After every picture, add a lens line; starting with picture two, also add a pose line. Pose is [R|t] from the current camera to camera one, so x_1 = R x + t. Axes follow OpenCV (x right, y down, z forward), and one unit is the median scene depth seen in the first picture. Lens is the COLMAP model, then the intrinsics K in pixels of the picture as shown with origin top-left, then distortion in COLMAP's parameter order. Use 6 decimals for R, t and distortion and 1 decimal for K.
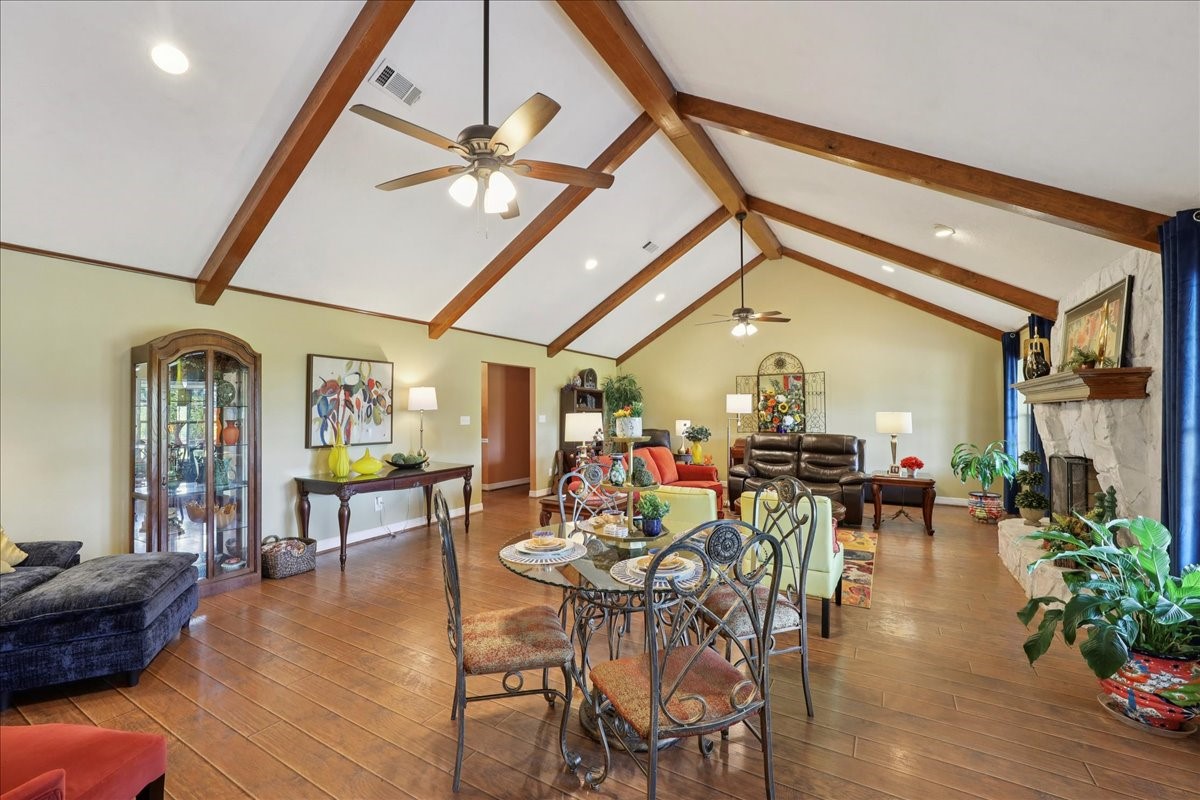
lens RADIAL K [[489.7, 0, 599.0], [0, 489.7, 401.0], [0, 0, 1]] dist [-0.002424, 0.000147]
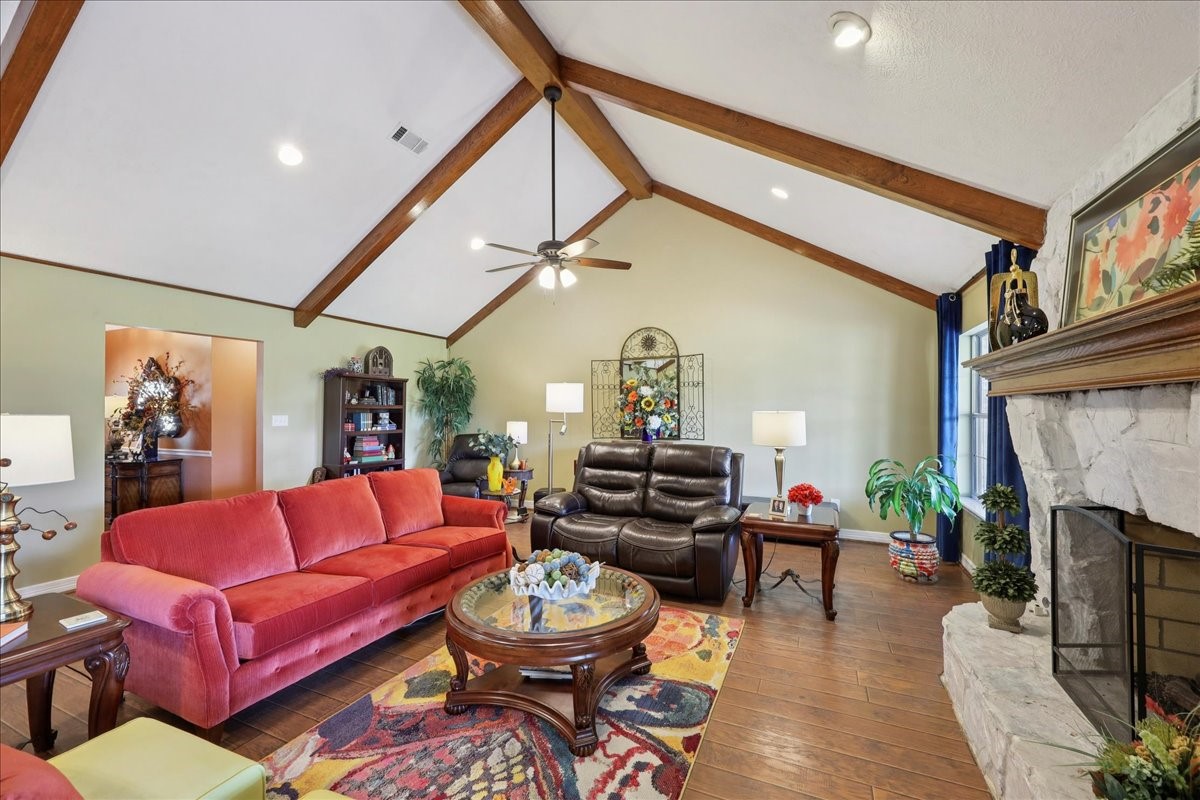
lens RADIAL K [[489.7, 0, 601.3], [0, 489.7, 402.2], [0, 0, 1]] dist [-0.002424, 0.000147]
pose [[0.993346, 0.002026, 0.115147, 0.280532], [-0.002998, 0.999961, 0.008270, 0.006478], [-0.115126, -0.008560, 0.993314, 0.375579]]
